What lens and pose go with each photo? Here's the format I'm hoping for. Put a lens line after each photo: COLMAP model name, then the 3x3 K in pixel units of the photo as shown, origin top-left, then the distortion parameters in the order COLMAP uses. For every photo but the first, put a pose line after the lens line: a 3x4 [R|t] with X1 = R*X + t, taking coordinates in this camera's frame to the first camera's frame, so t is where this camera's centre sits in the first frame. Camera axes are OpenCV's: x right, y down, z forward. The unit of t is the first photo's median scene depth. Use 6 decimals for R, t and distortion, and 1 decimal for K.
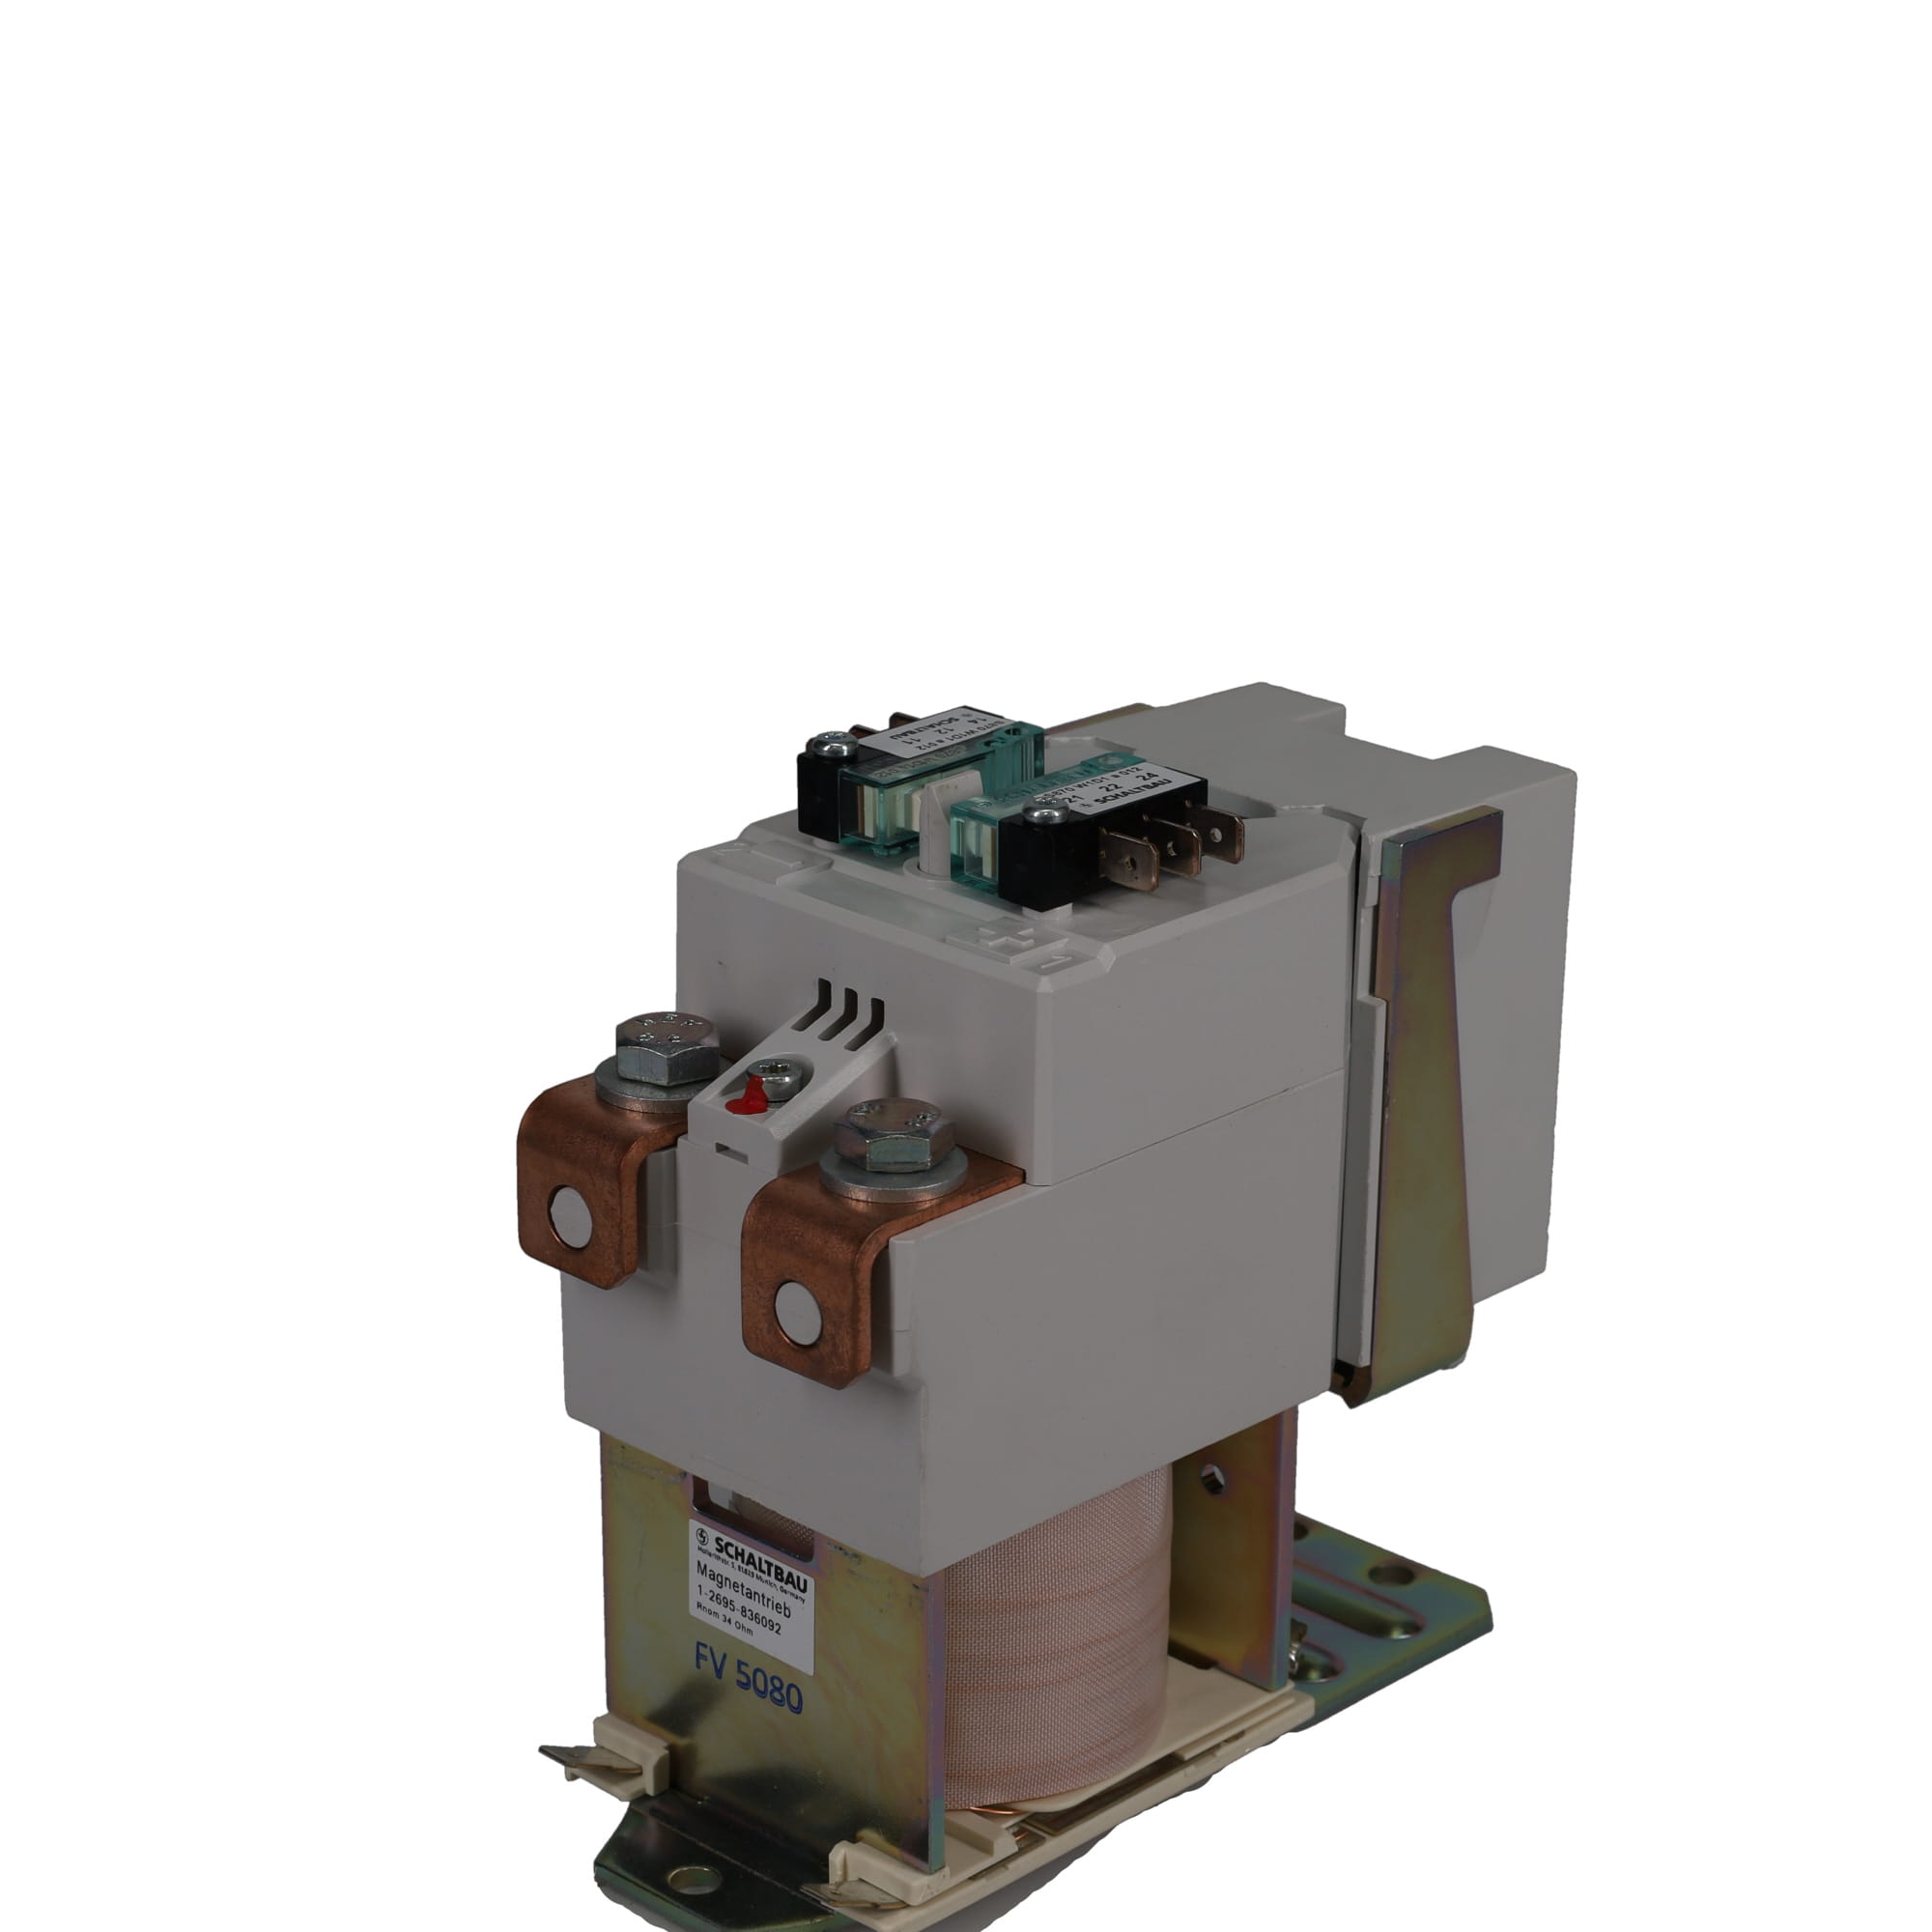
lens RADIAL K [[4932.9, 0, 966.0], [0, 4932.9, 966.0], [0, 0, 1]] dist [0.029043, -0.117289]
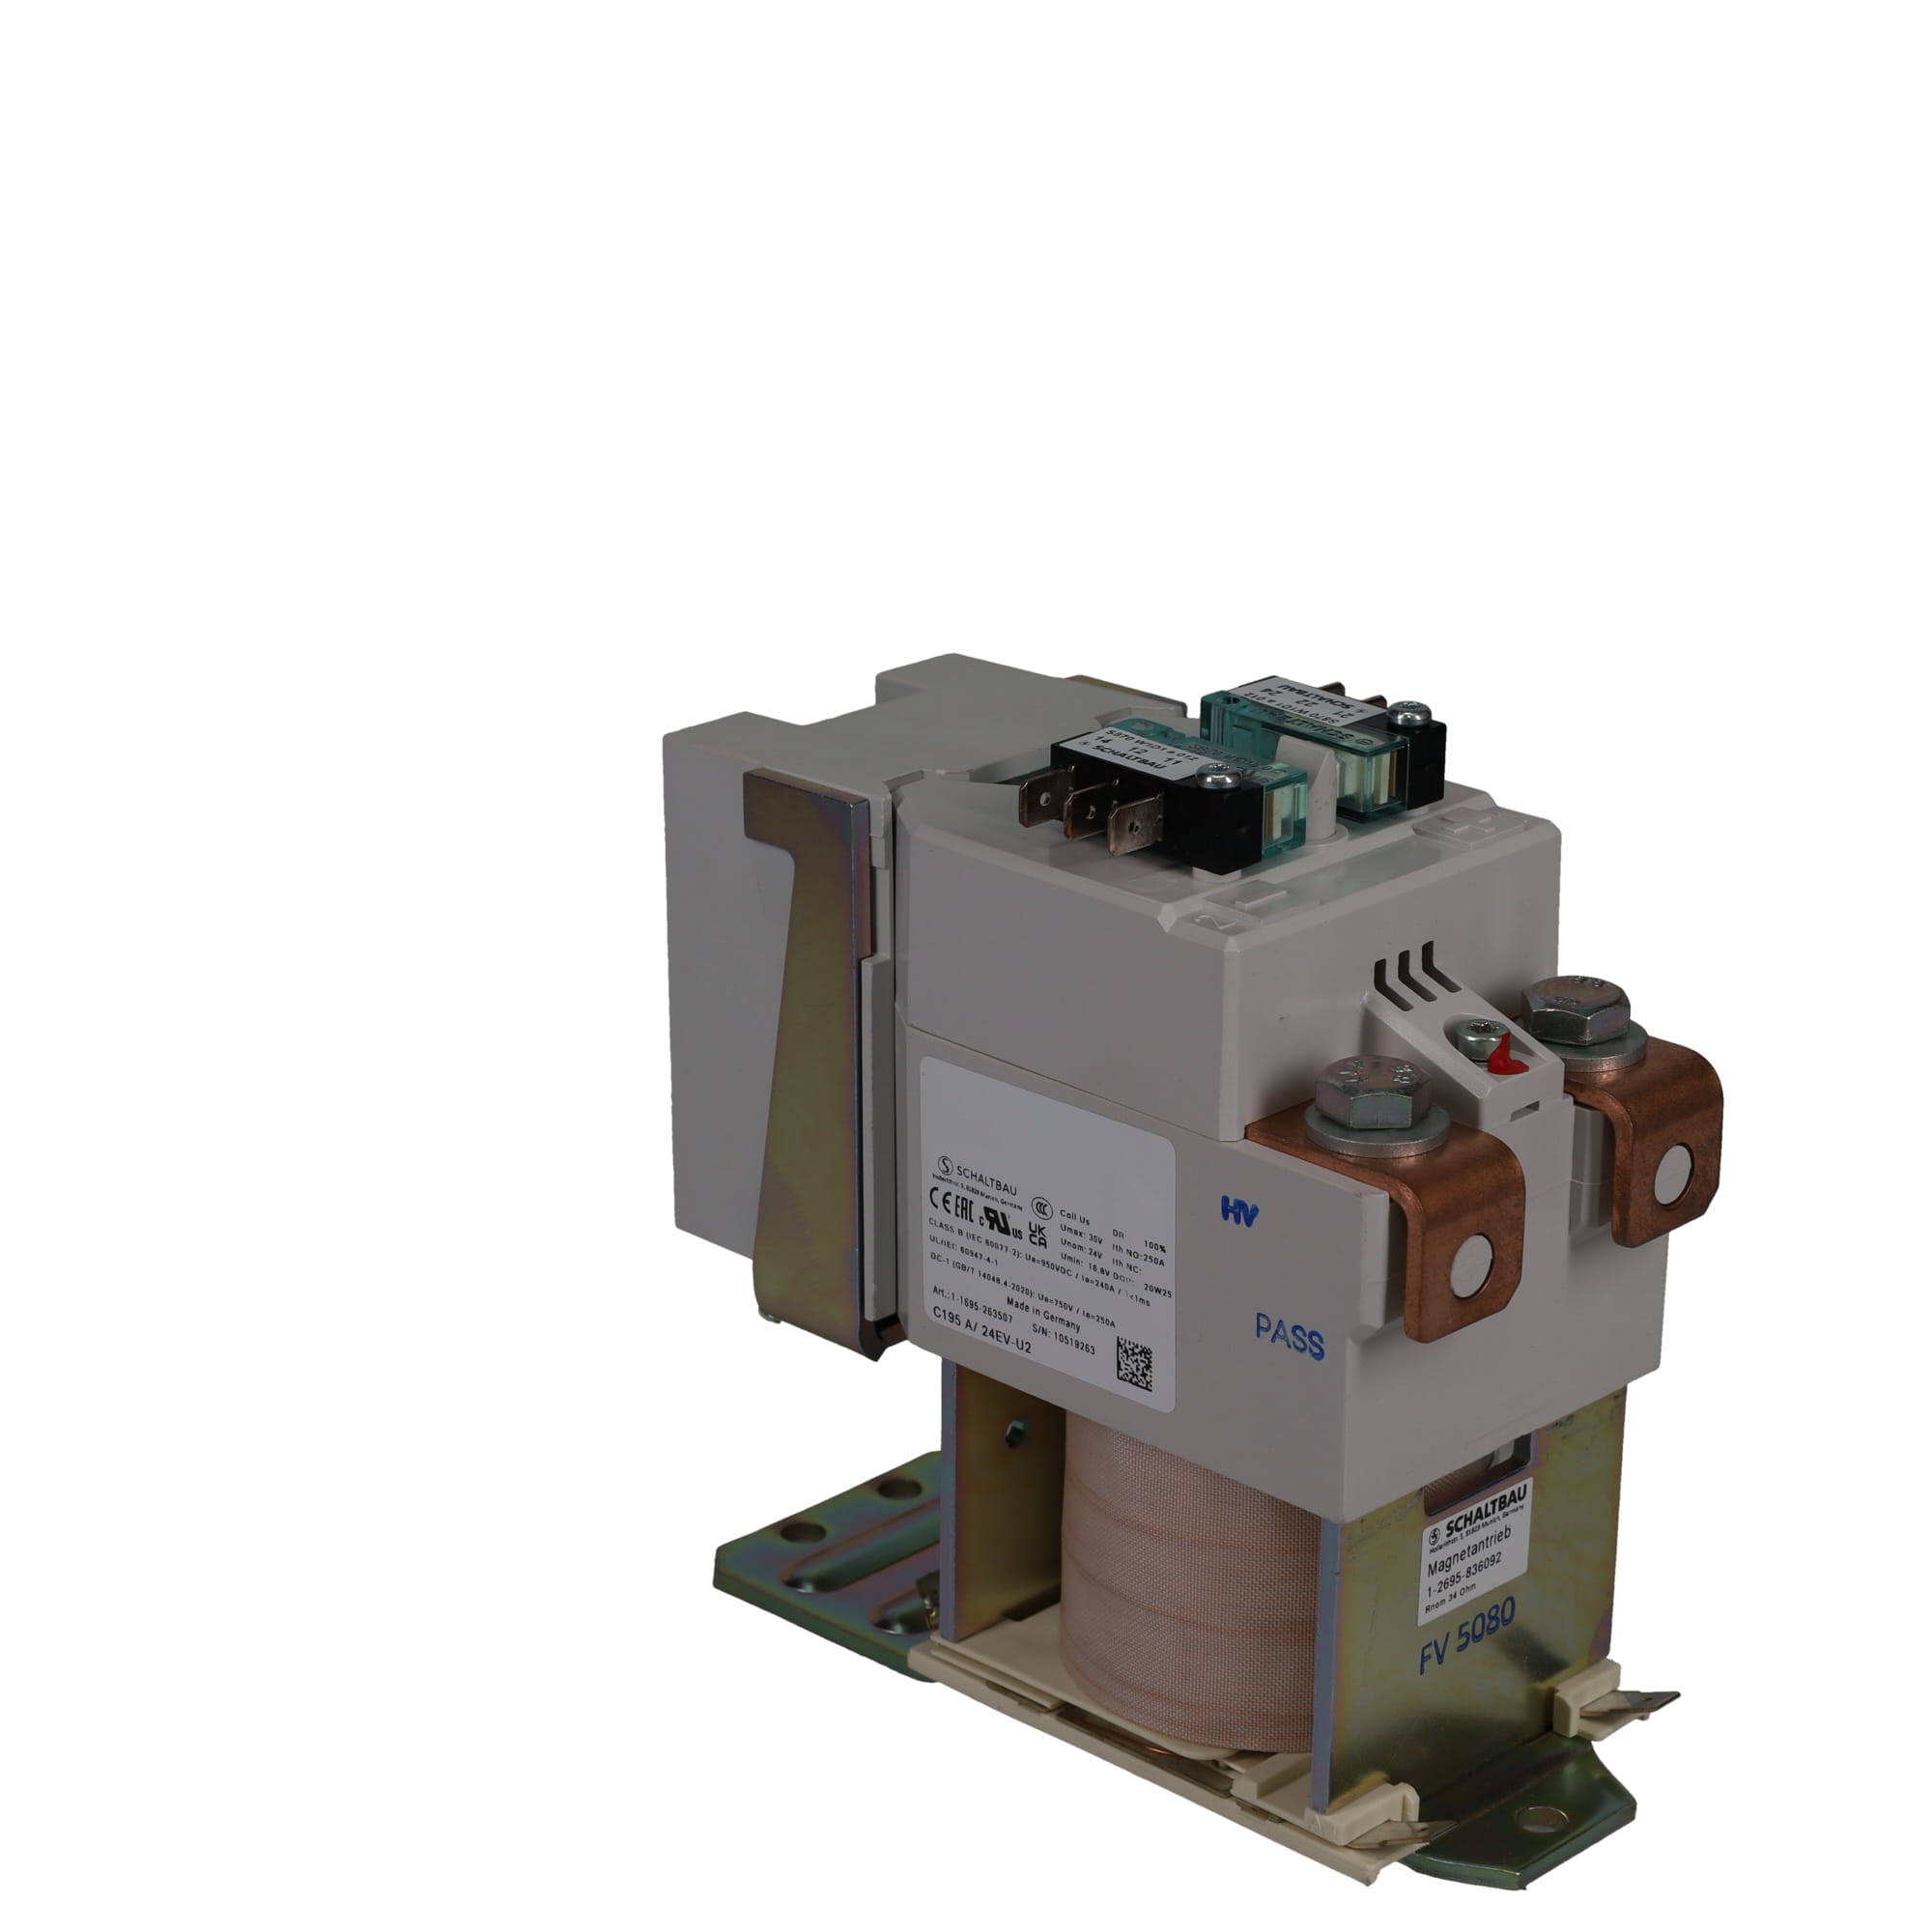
lens RADIAL K [[4932.9, 0, 966.0], [0, 4932.9, 966.0], [0, 0, 1]] dist [0.029043, -0.117289]
pose [[-0.002937, -0.352693, 0.935734, -0.958984], [0.340492, 0.879473, 0.332556, -0.355482], [-0.940243, 0.319586, 0.117506, 0.941515]]
